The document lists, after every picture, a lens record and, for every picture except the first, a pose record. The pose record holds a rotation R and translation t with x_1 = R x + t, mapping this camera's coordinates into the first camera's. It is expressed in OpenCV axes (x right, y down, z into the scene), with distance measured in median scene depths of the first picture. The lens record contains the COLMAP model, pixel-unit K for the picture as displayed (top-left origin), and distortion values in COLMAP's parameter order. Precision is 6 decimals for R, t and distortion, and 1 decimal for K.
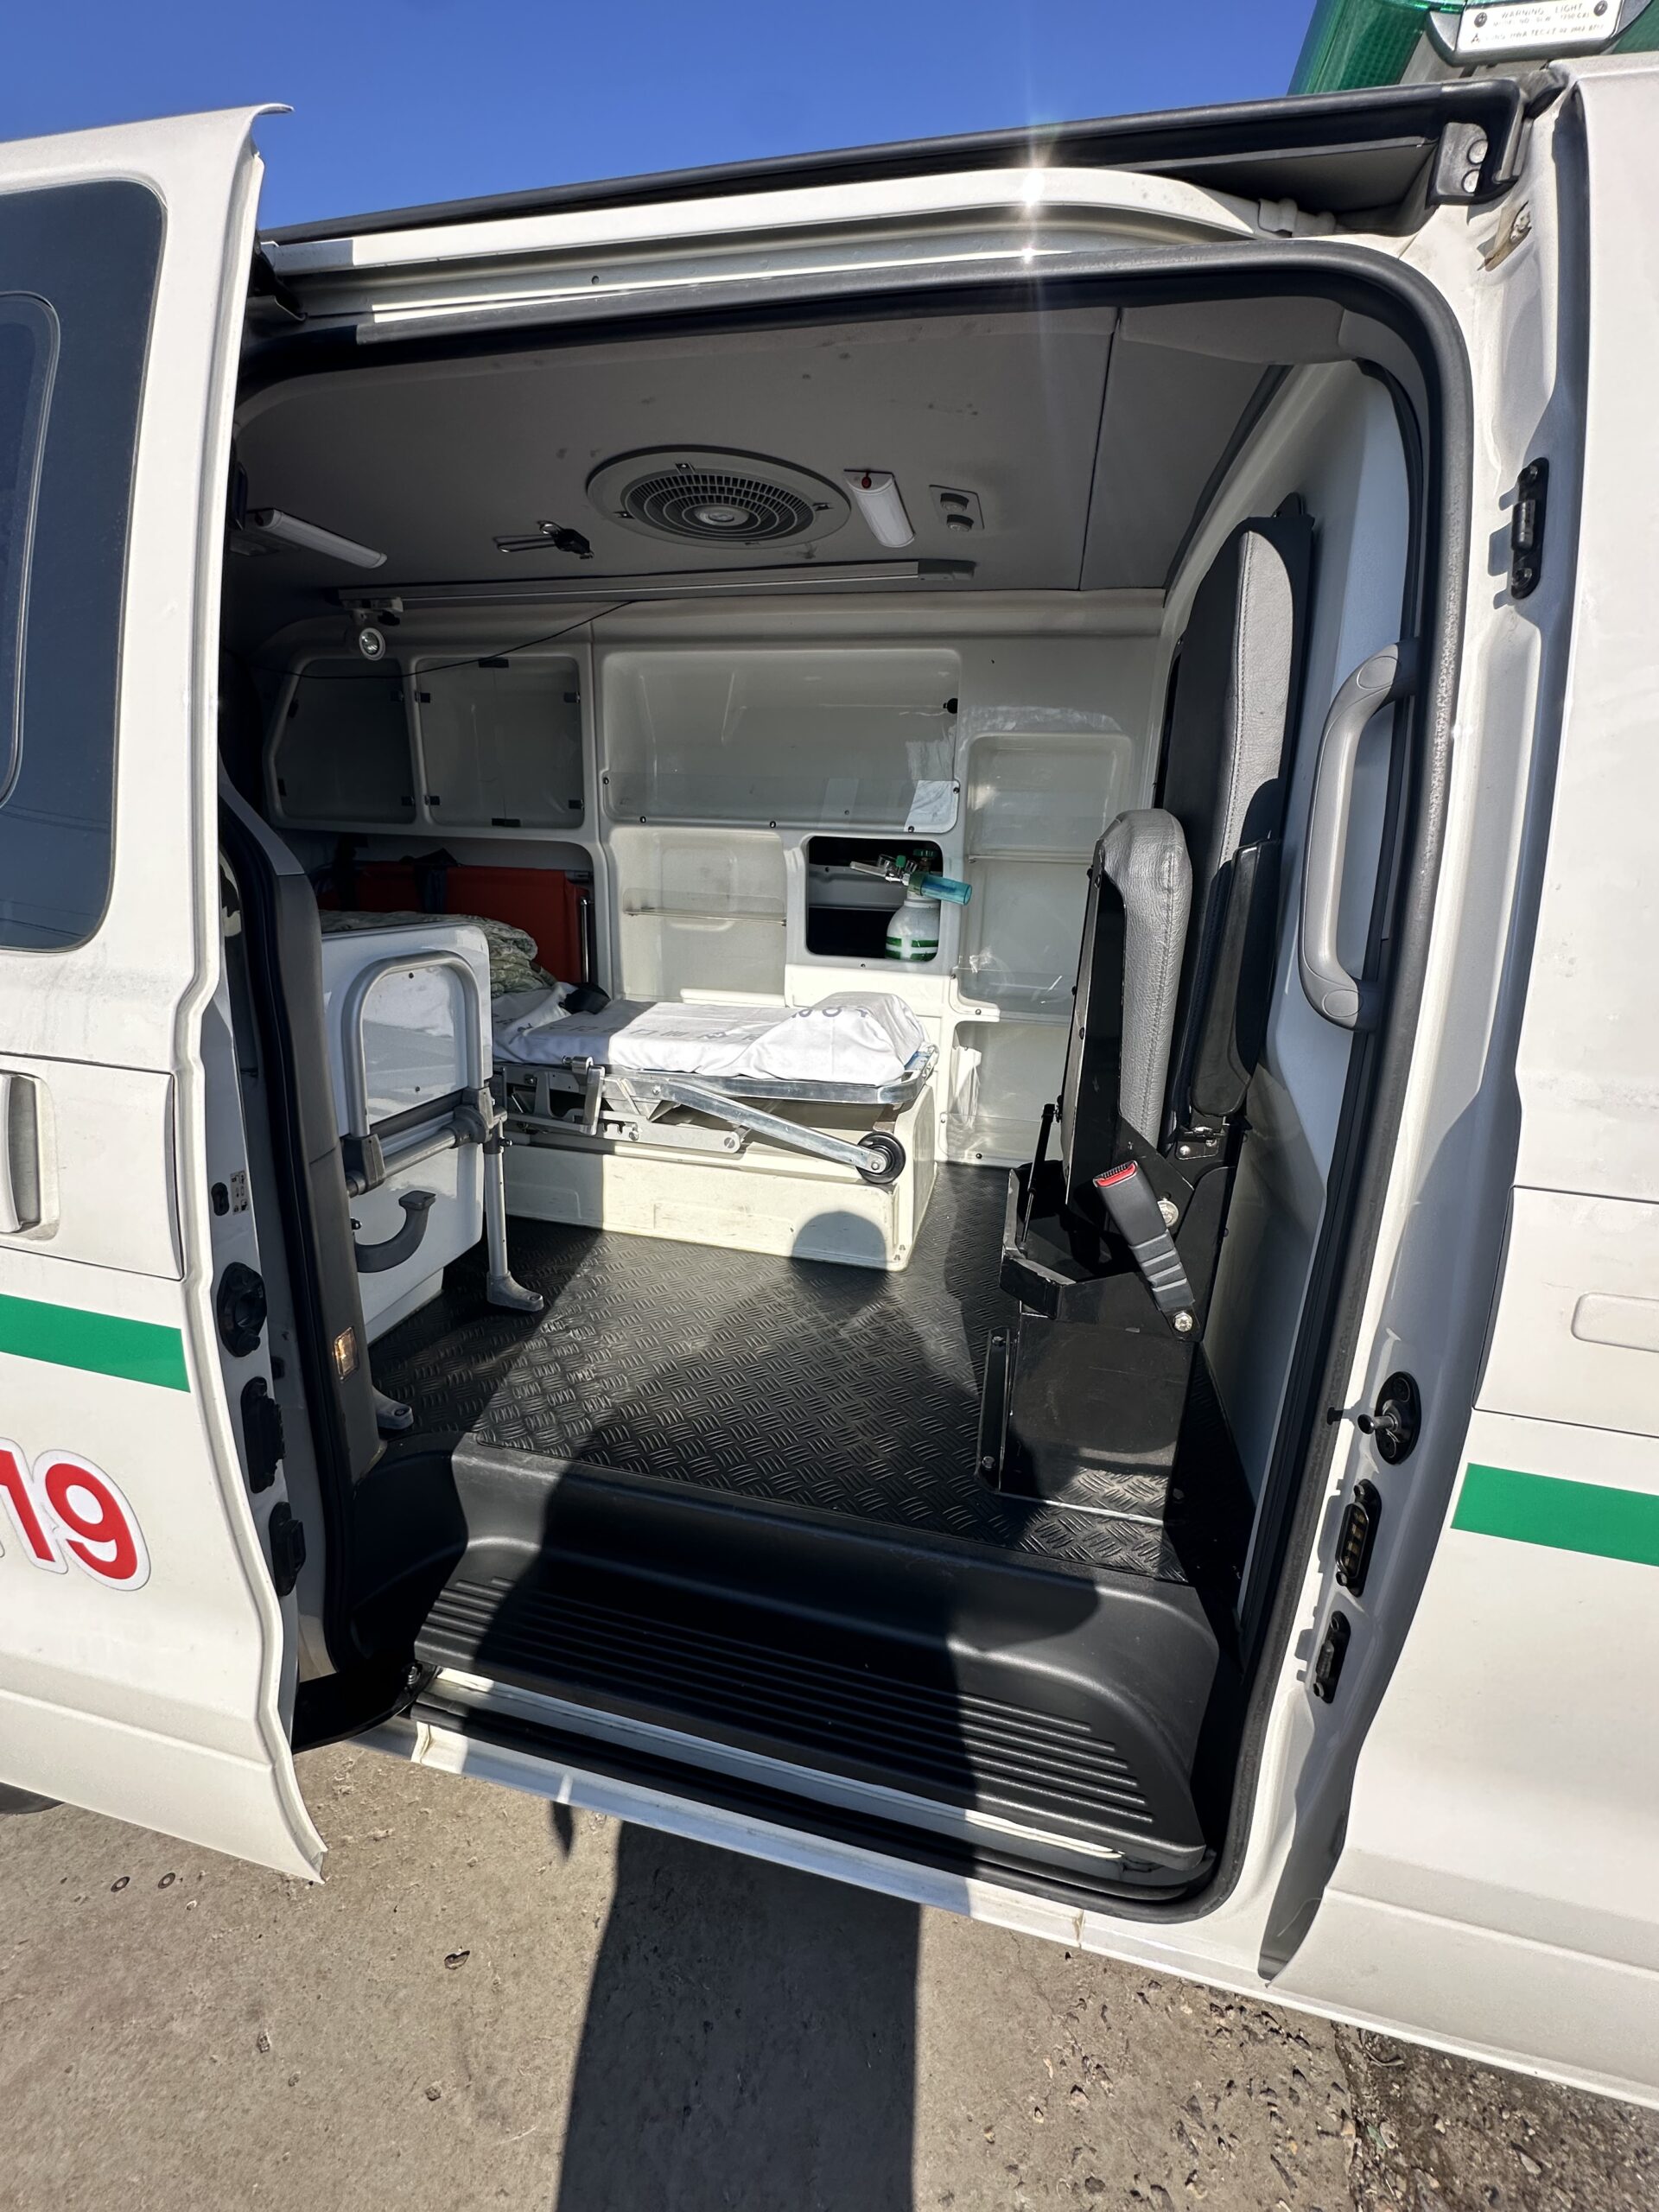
lens RADIAL K [[881.5, 0, 832.0], [0, 881.5, 1100.6], [0, 0, 1]] dist [-0.004881, 0.000064]
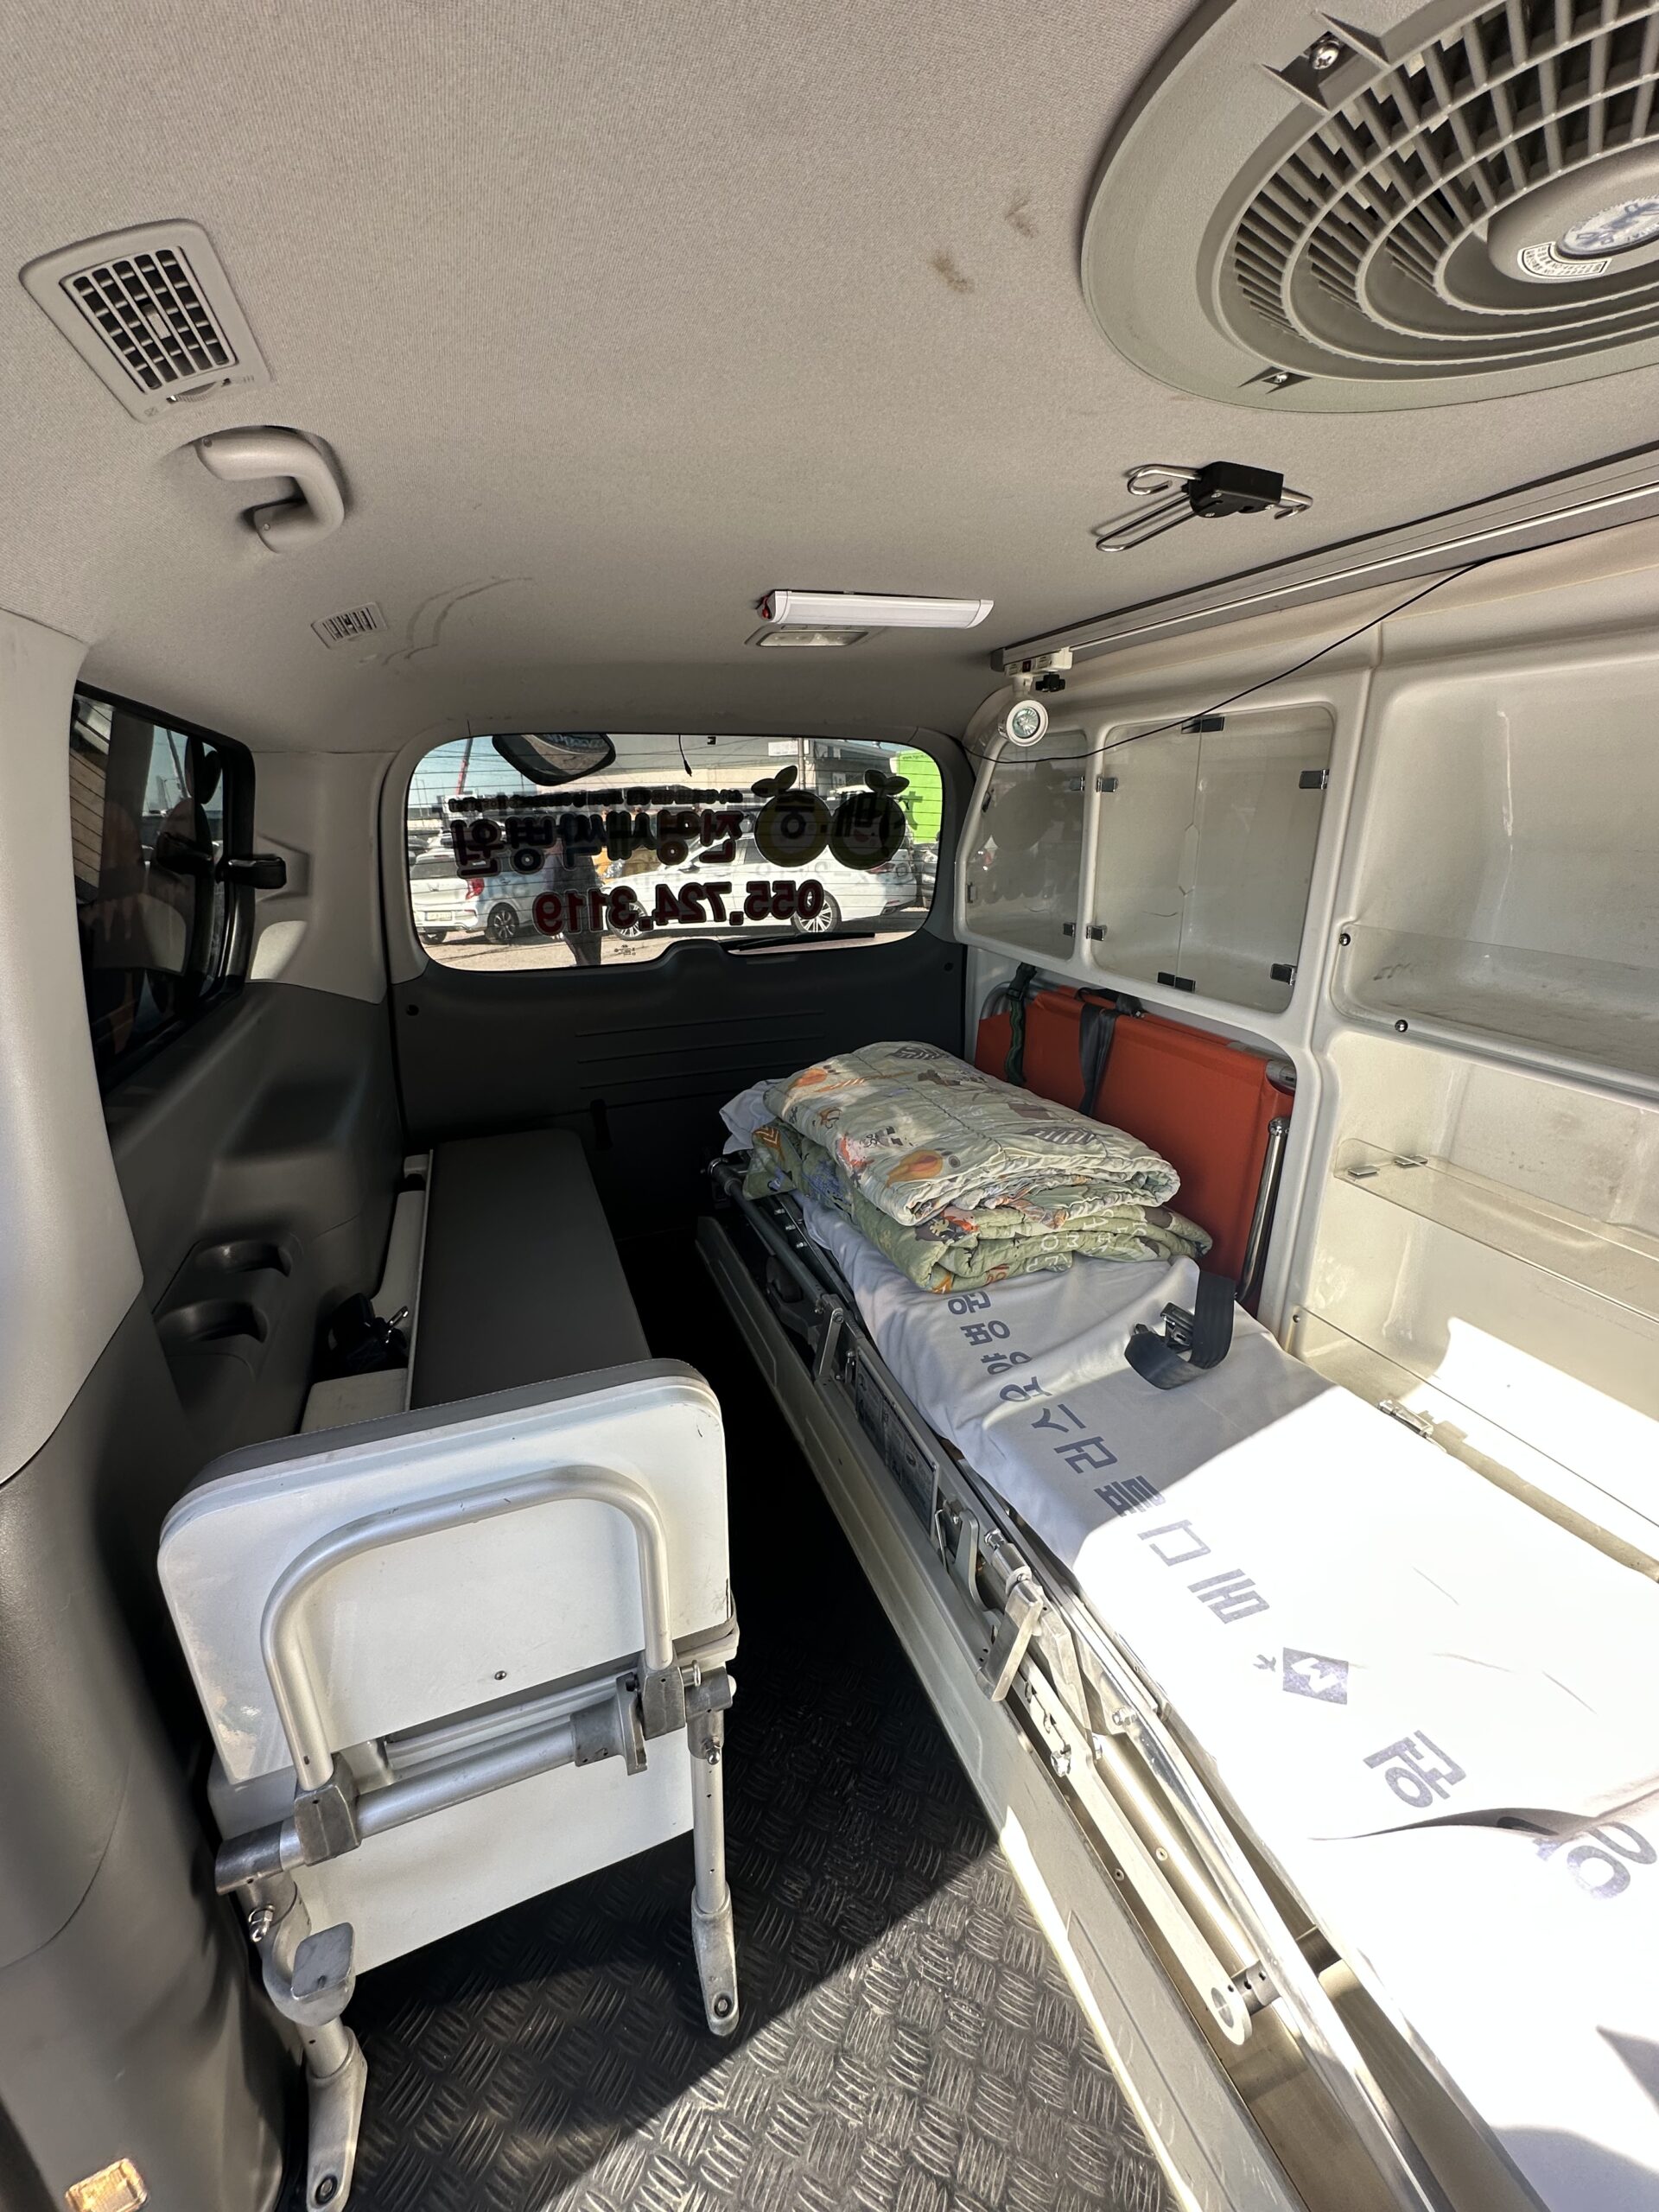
lens RADIAL K [[881.5, 0, 825.7], [0, 881.5, 1100.1], [0, 0, 1]] dist [-0.004881, 0.000064]
pose [[0.558318, 0.229397, -0.797282, 0.000024], [-0.207665, 0.969061, 0.133400, -0.278038], [0.803217, 0.091088, 0.588682, 0.471145]]
